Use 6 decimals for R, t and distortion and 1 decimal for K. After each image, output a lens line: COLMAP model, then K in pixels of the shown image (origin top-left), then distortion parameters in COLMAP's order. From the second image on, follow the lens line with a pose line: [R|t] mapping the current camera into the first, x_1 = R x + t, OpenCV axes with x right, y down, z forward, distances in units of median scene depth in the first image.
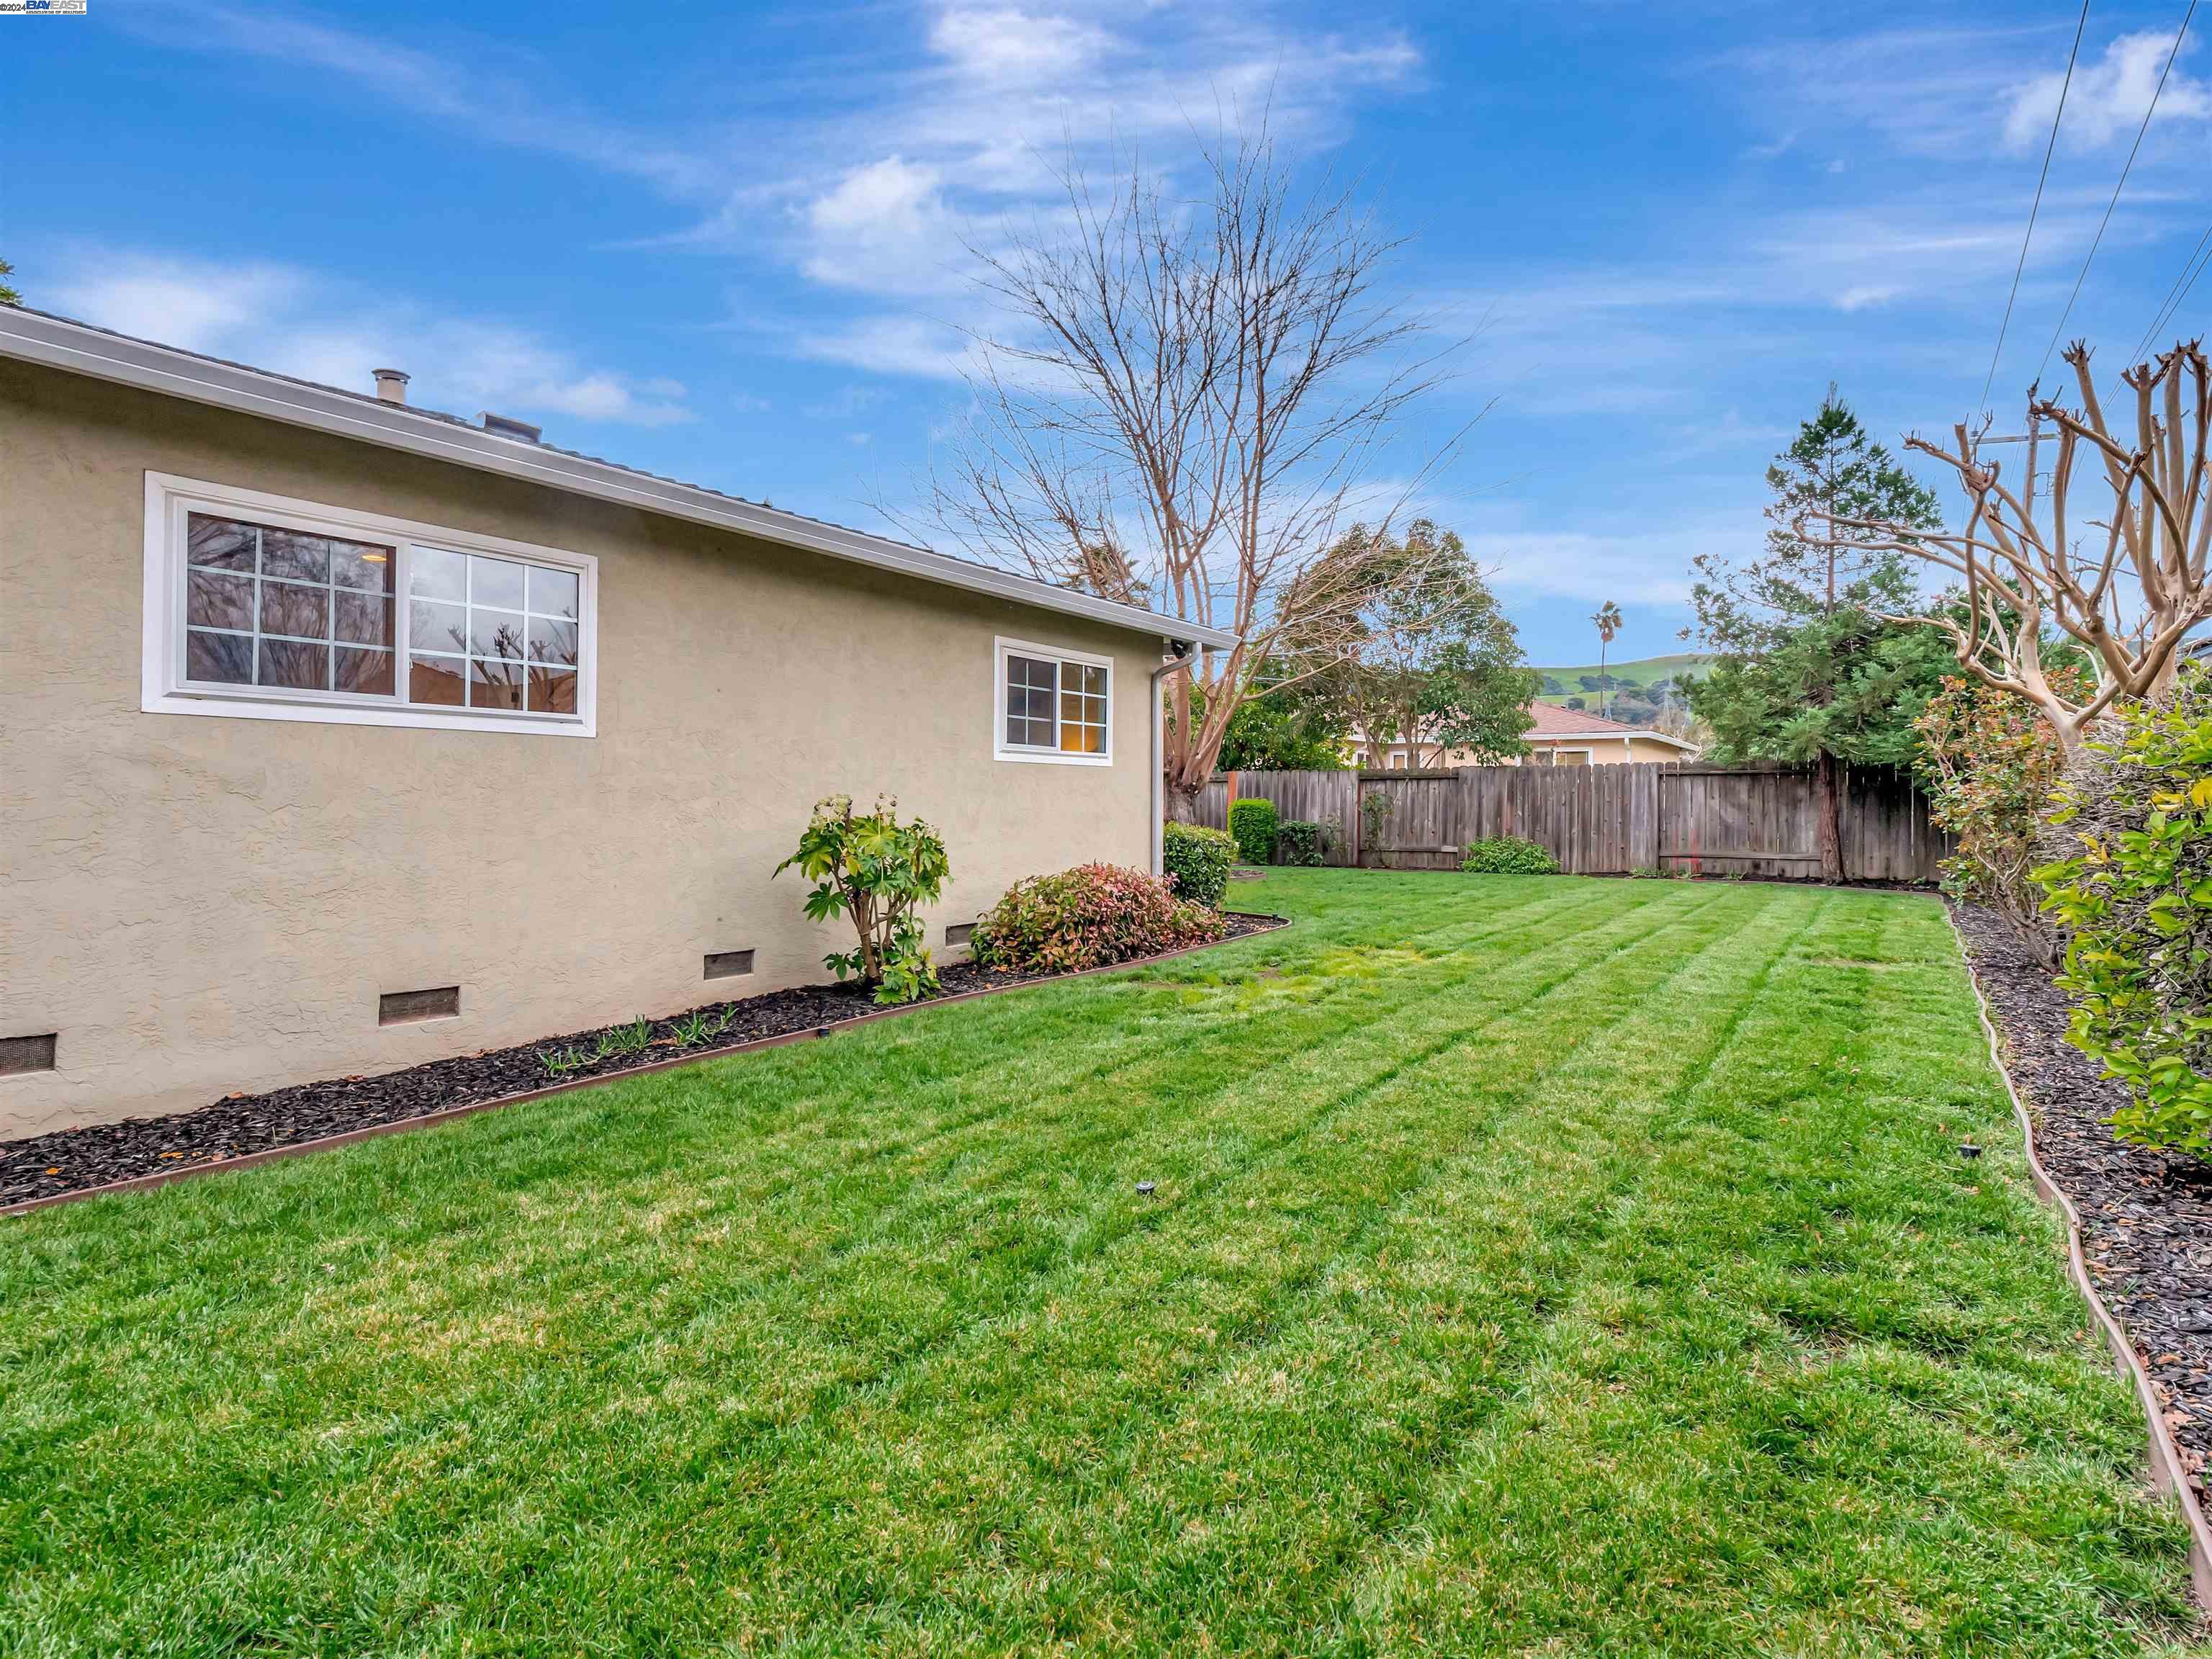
lens RADIAL K [[1125.6, 0, 1106.0], [0, 1125.6, 829.5], [0, 0, 1]] dist [-0.002765, -0.000344]
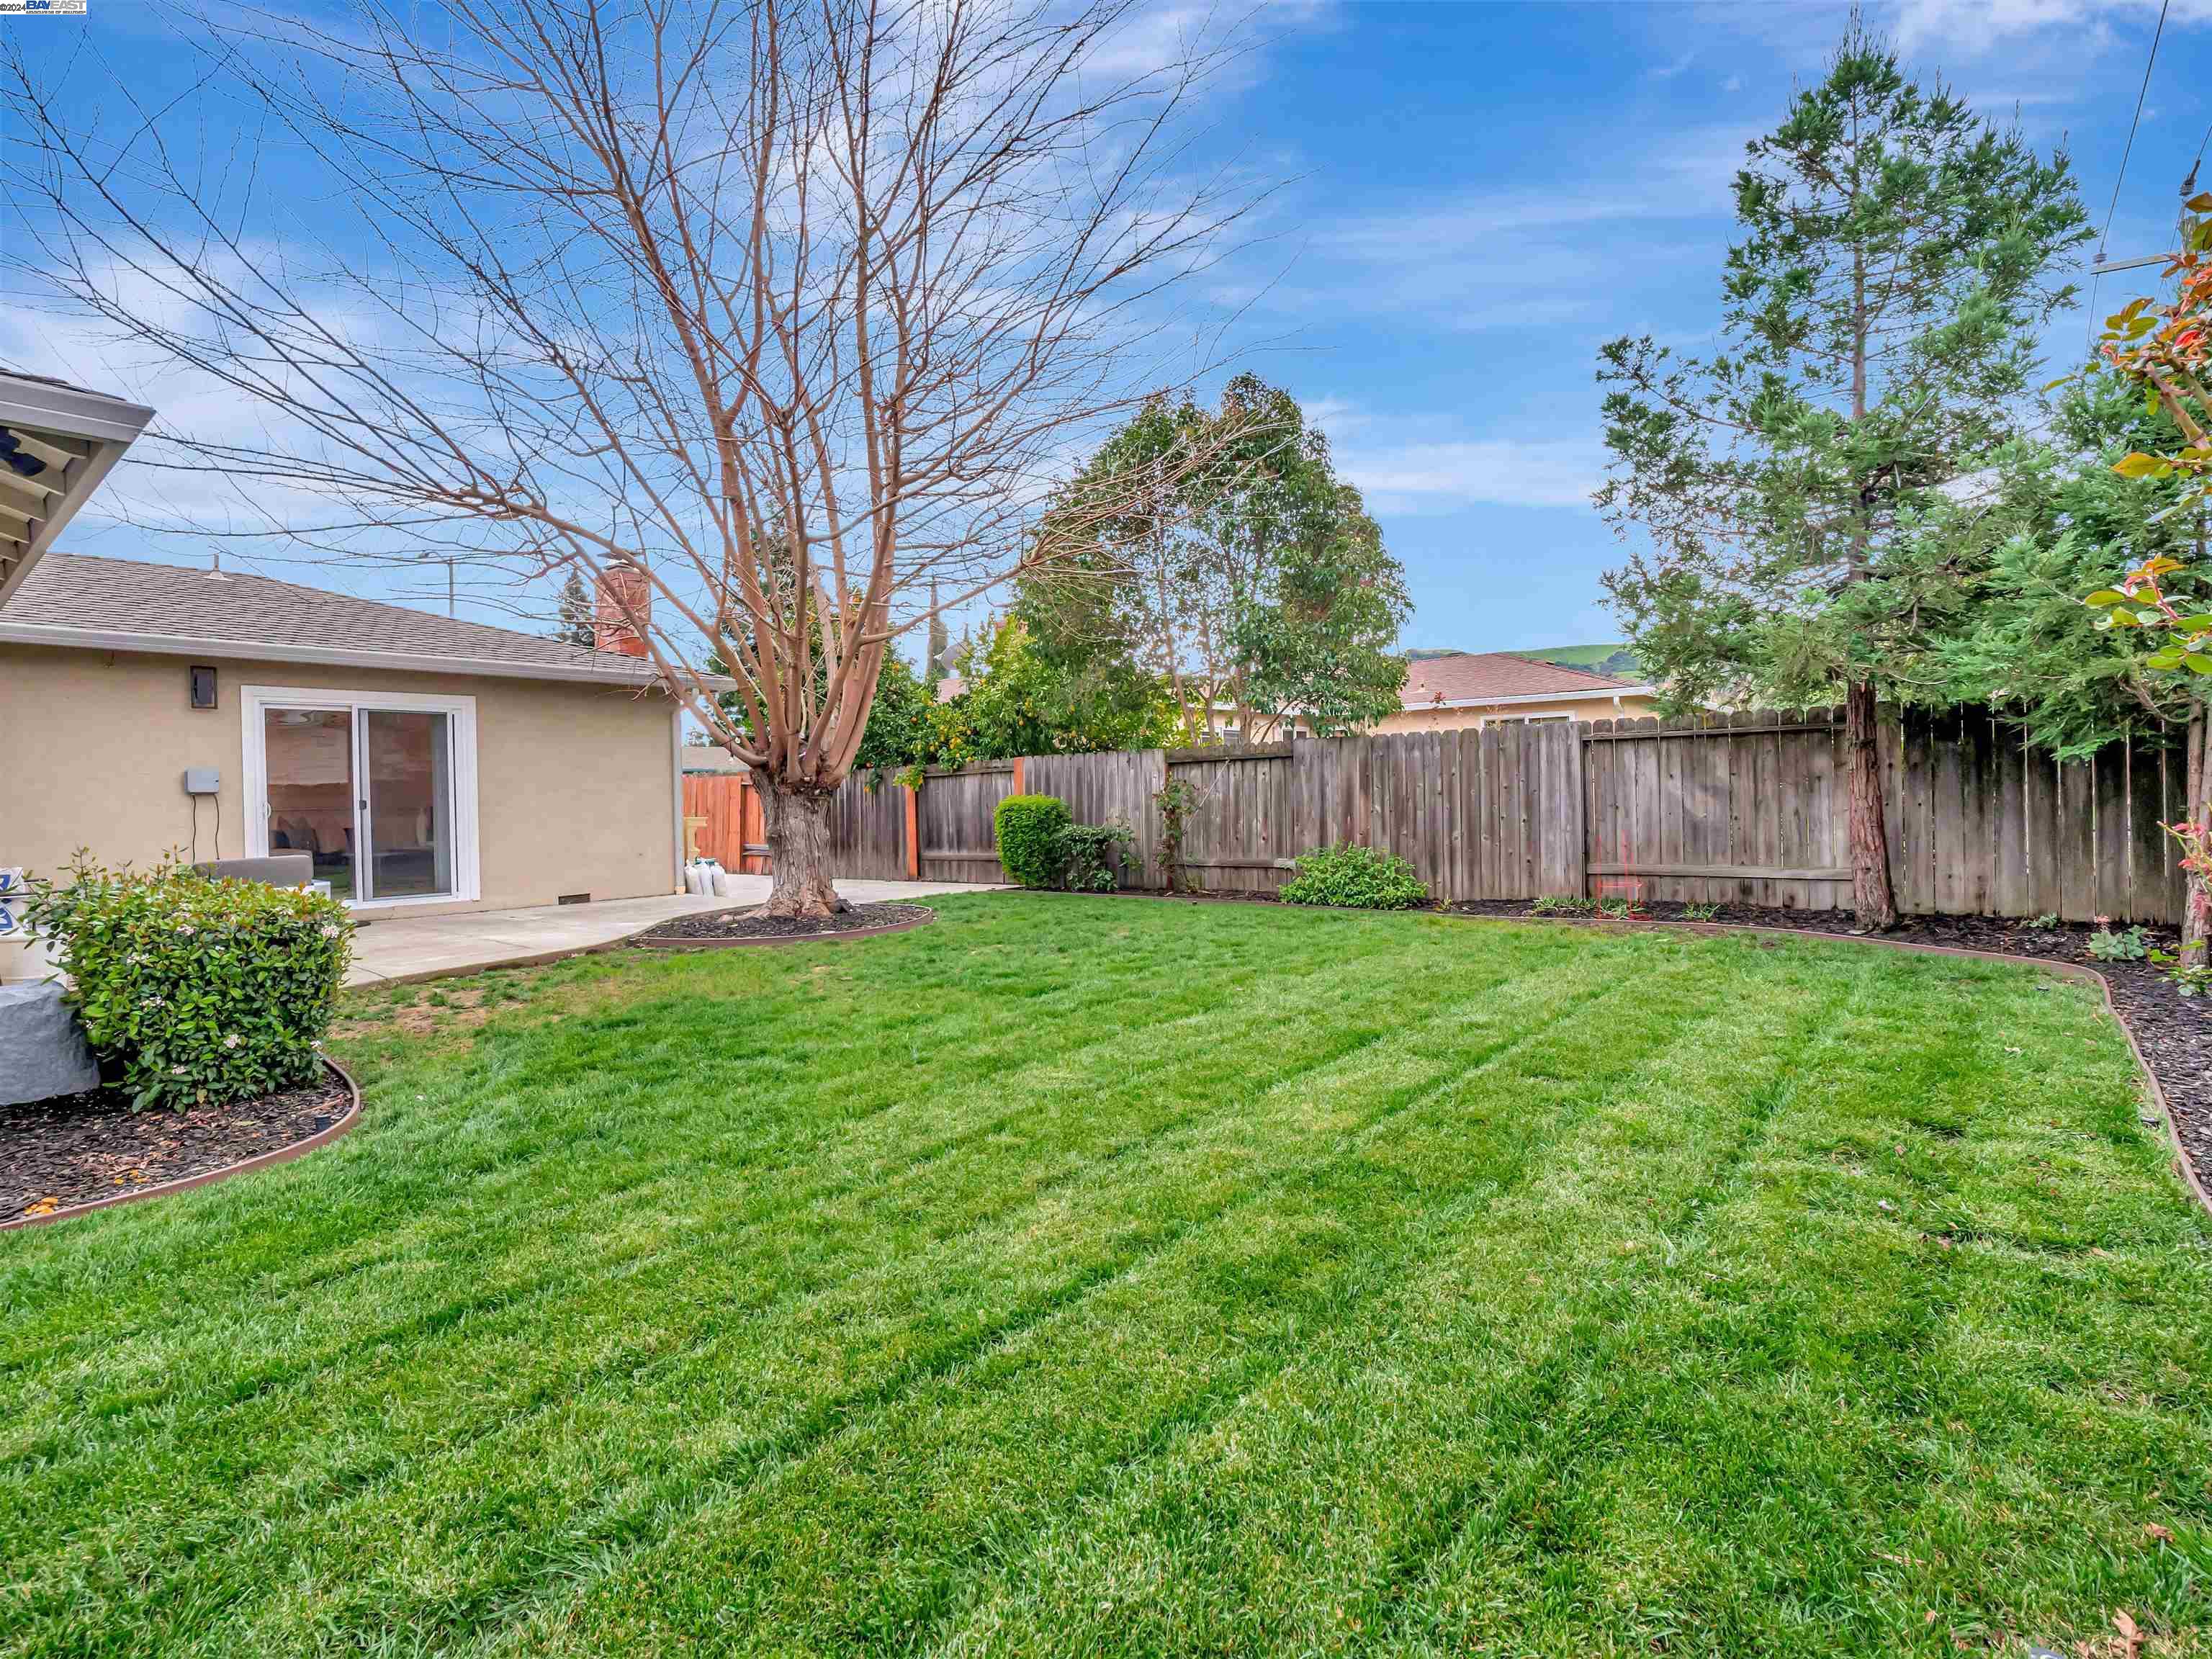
lens RADIAL K [[1057.5, 0, 1106.0], [0, 1057.5, 829.5], [0, 0, 1]] dist [-0.009773, -0.000430]
pose [[0.995486, -0.025026, -0.091548, 0.290261], [0.026149, 0.999597, 0.011092, -0.014127], [0.091233, -0.013436, 0.995739, 0.411511]]
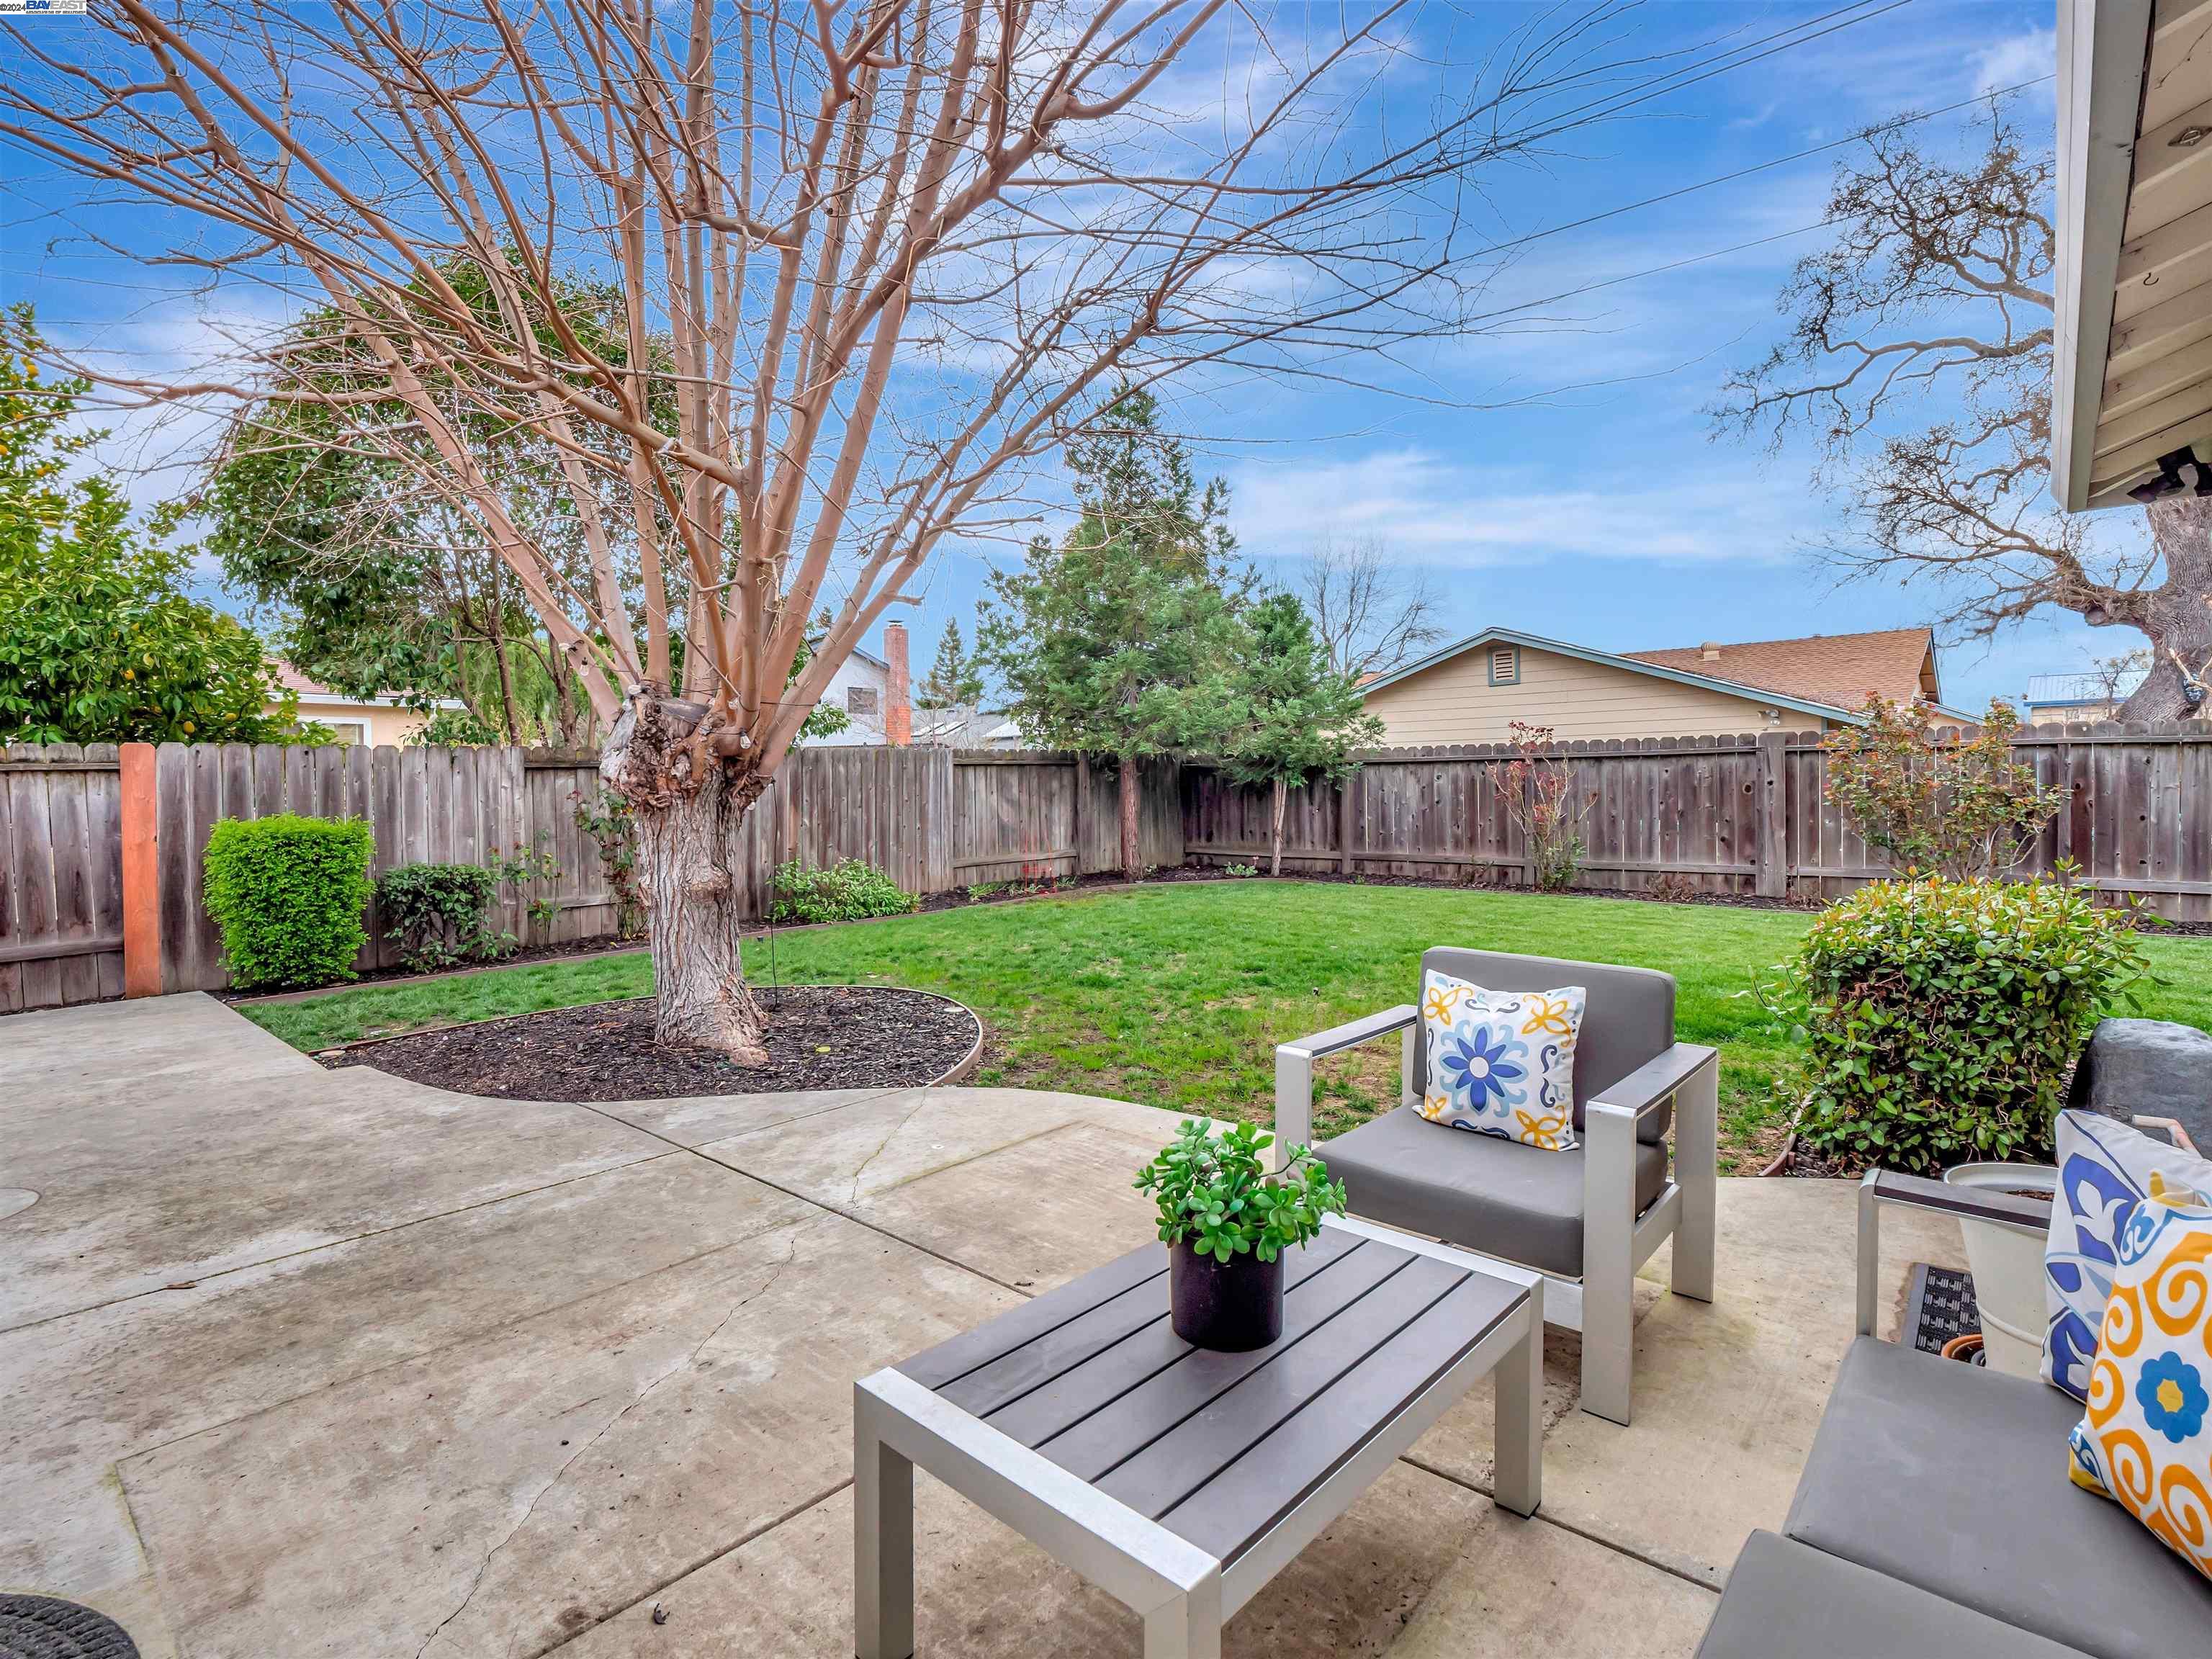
lens RADIAL K [[1057.5, 0, 1106.0], [0, 1057.5, 829.5], [0, 0, 1]] dist [-0.009773, -0.000430]
pose [[0.161669, -0.048618, 0.985647, -0.215954], [0.043204, 0.998177, 0.042150, -0.030038], [-0.985899, 0.035770, 0.163475, 0.792035]]
